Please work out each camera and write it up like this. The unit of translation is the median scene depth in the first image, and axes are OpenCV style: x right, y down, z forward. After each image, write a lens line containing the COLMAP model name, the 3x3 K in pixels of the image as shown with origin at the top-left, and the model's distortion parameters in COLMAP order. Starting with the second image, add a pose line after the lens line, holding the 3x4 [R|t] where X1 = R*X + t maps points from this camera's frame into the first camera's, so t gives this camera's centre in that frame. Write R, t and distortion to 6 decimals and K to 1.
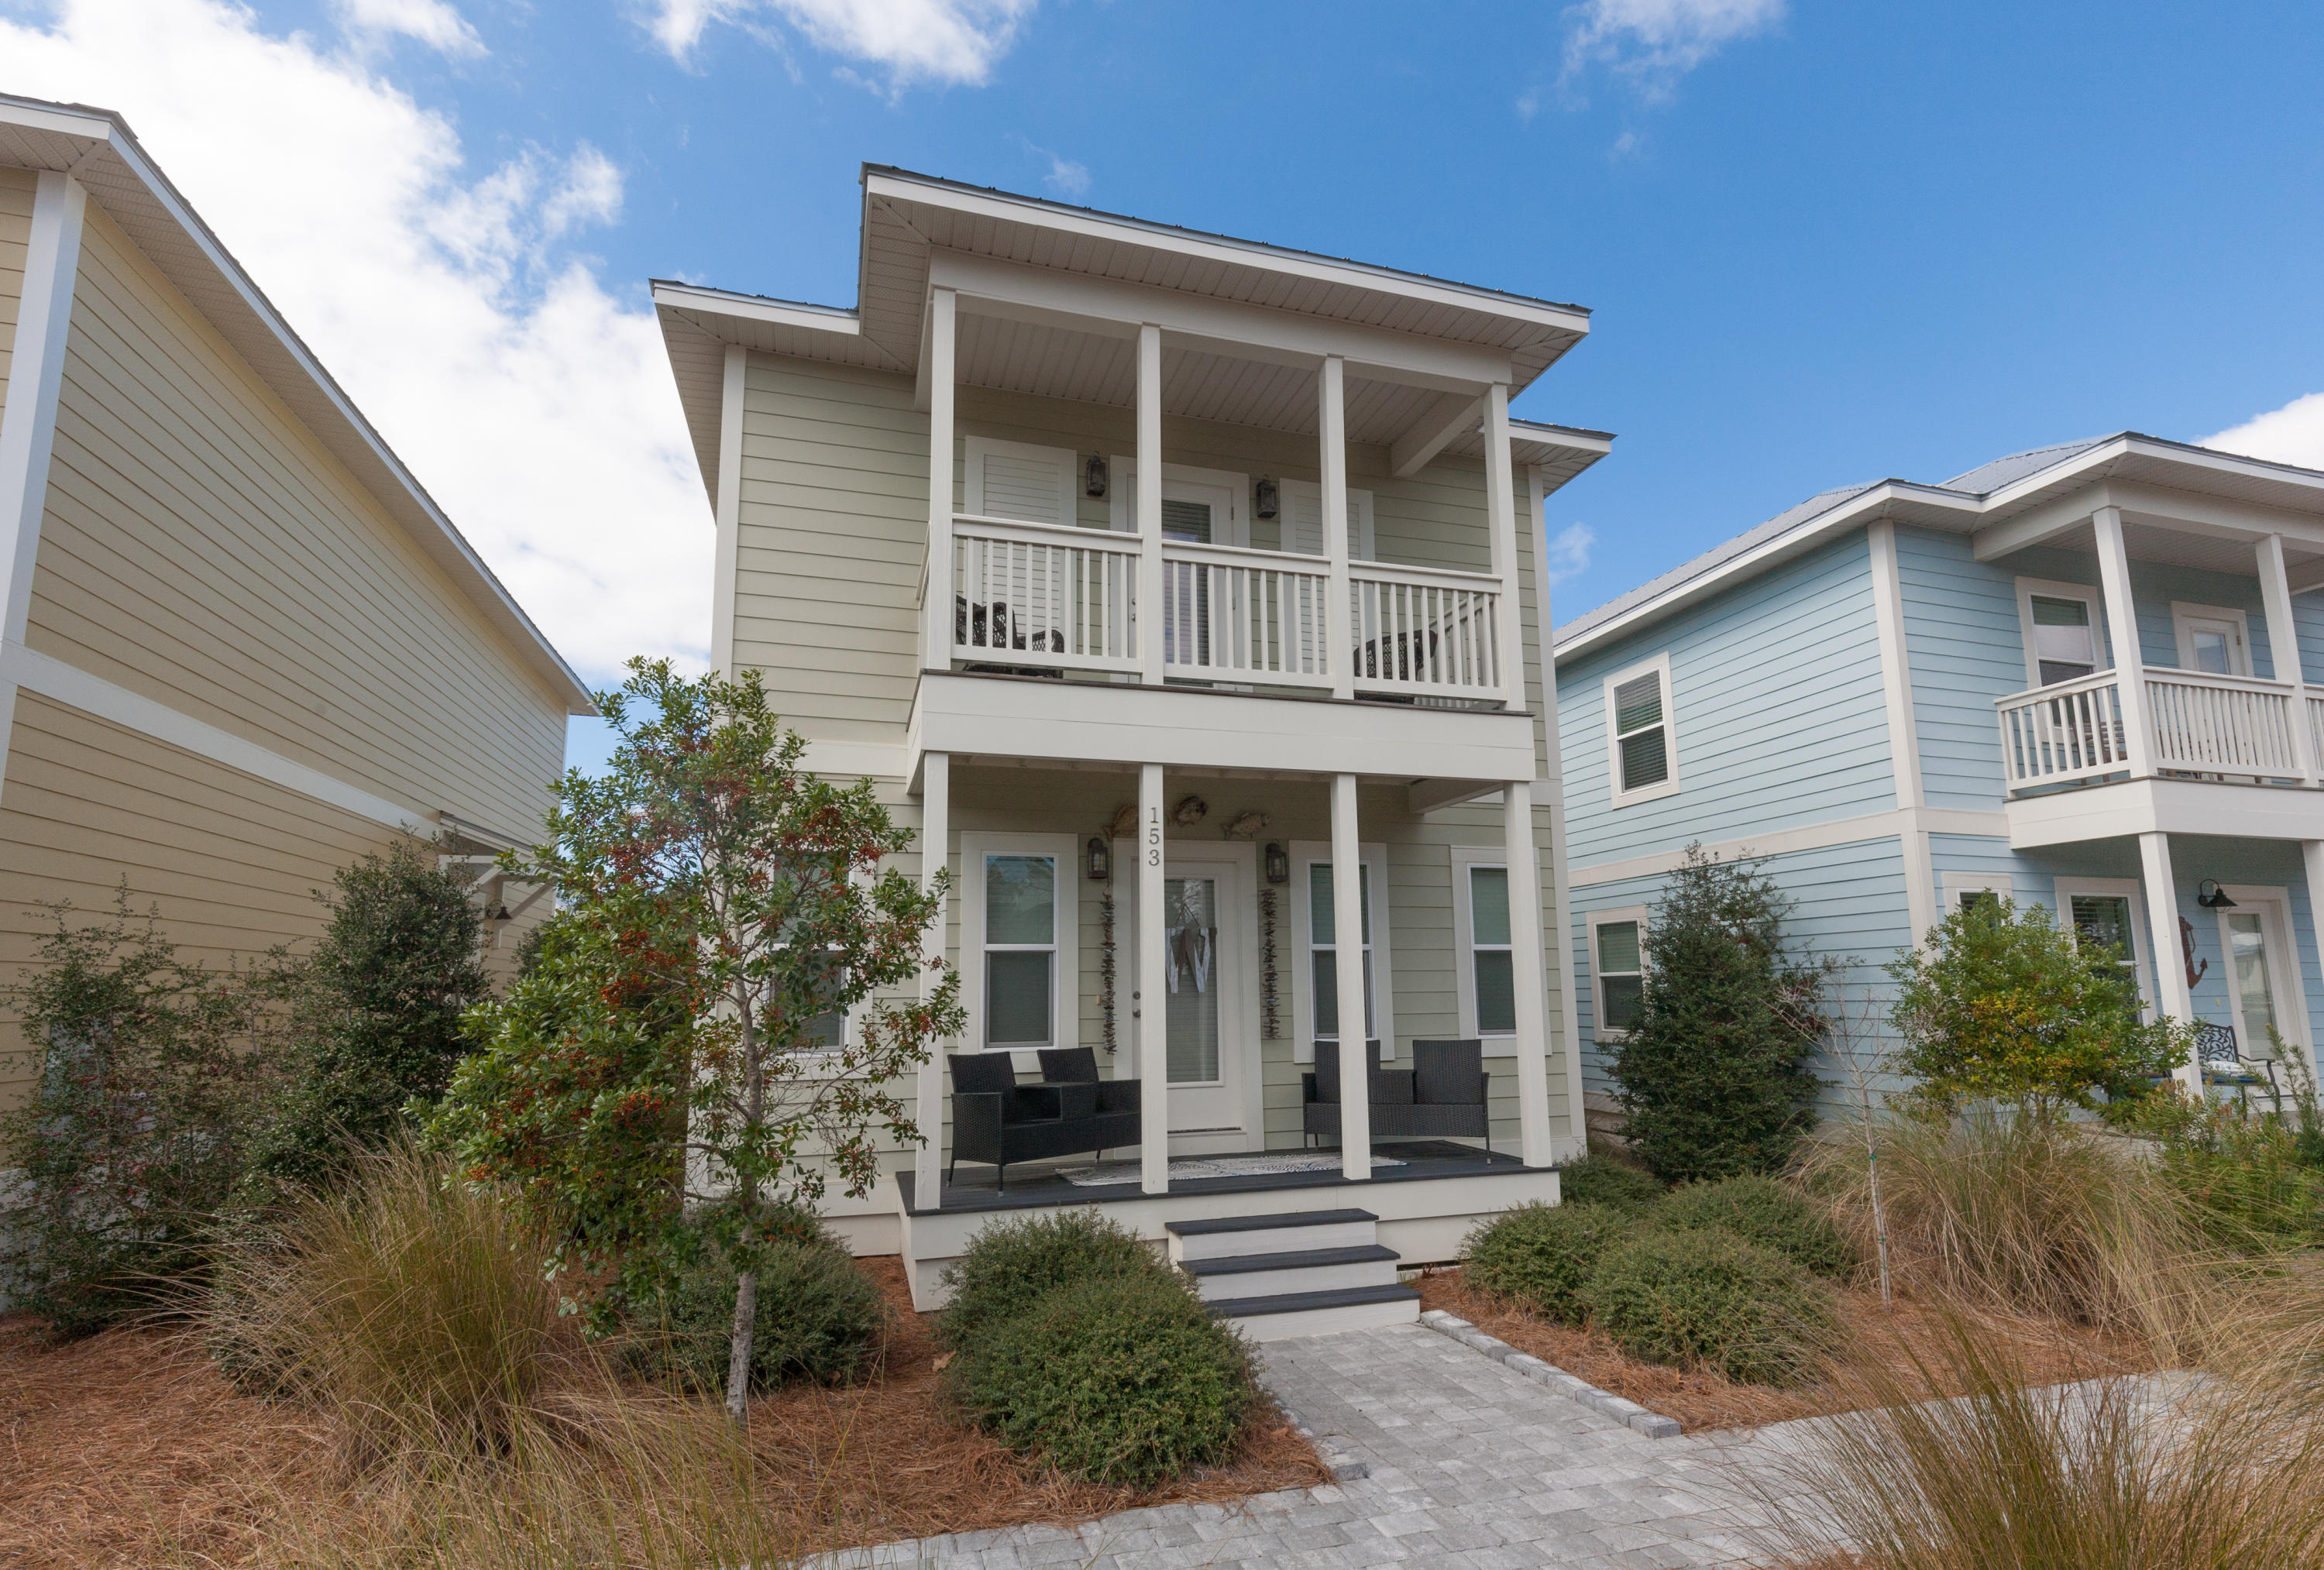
lens RADIAL K [[1100.0, 0, 1162.0], [0, 1100.0, 785.0], [0, 0, 1]] dist [0.024251, 0.000431]
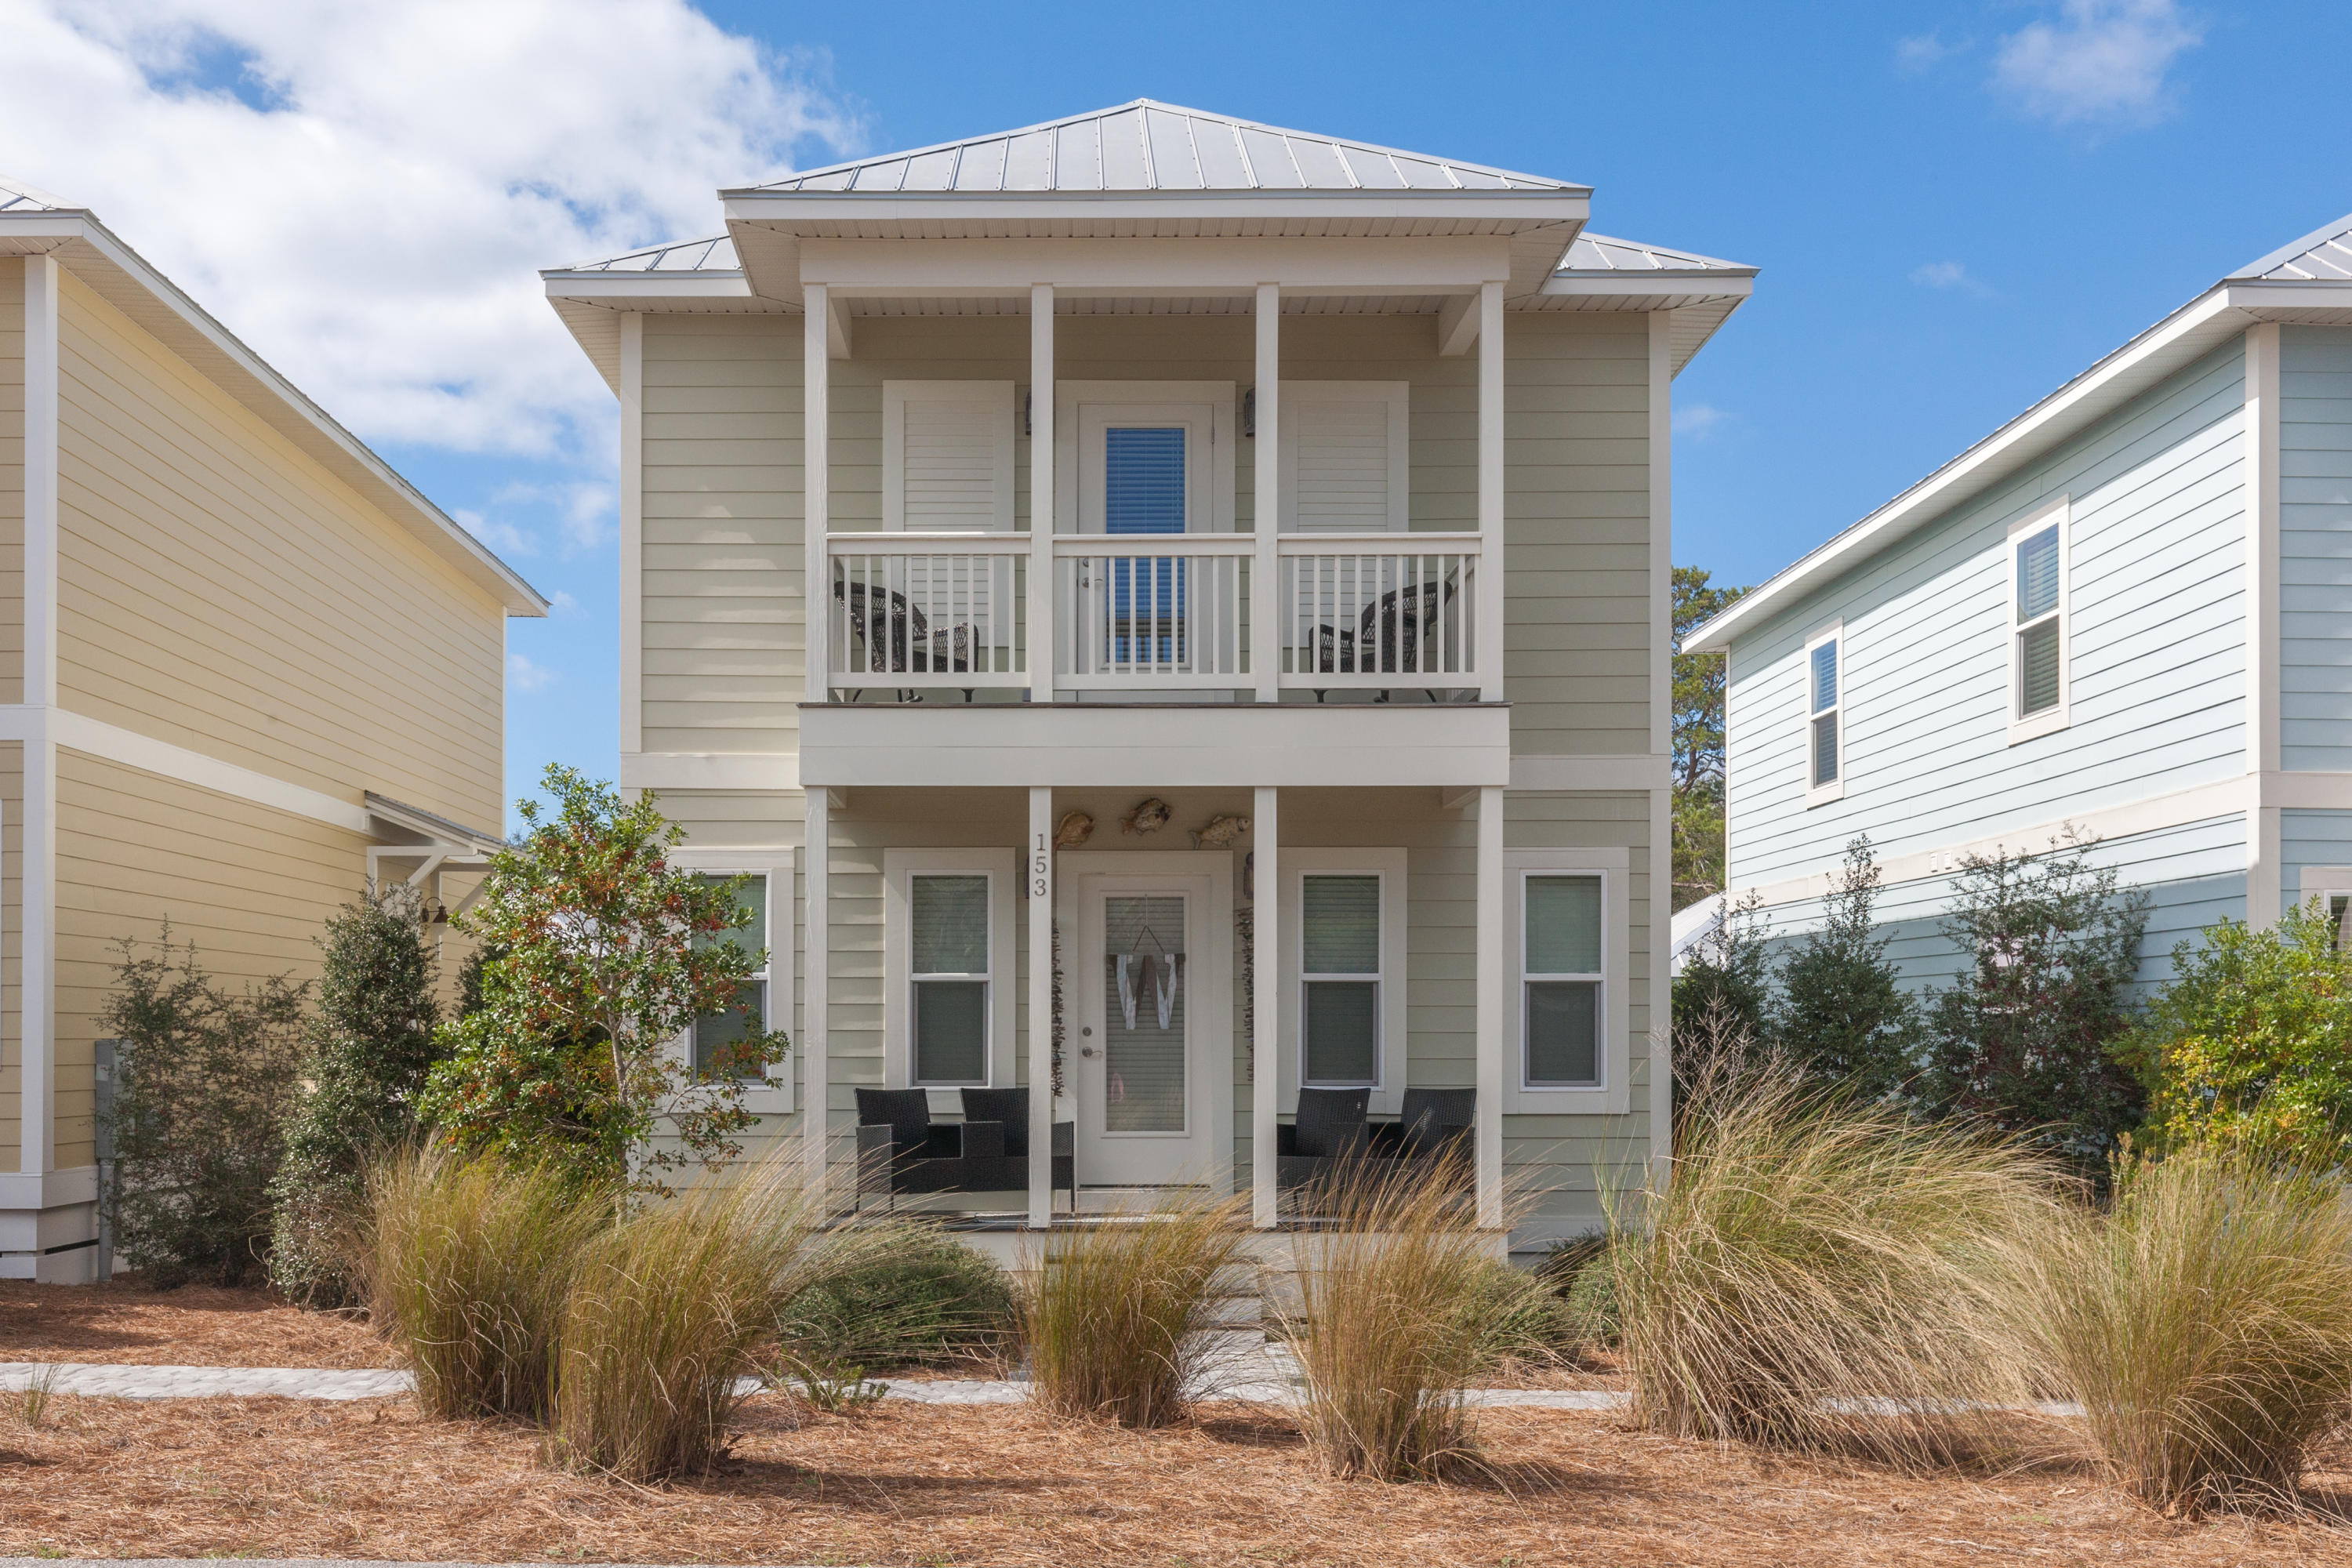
lens RADIAL K [[3832.5, 0, 1176.0], [0, 3832.5, 784.0], [0, 0, 1]] dist [-0.004172, -0.038467]
pose [[0.946381, -0.009389, -0.322915, 1.144386], [0.047771, 0.992656, 0.111142, -0.375823], [0.319500, -0.120609, 0.939879, -2.008275]]
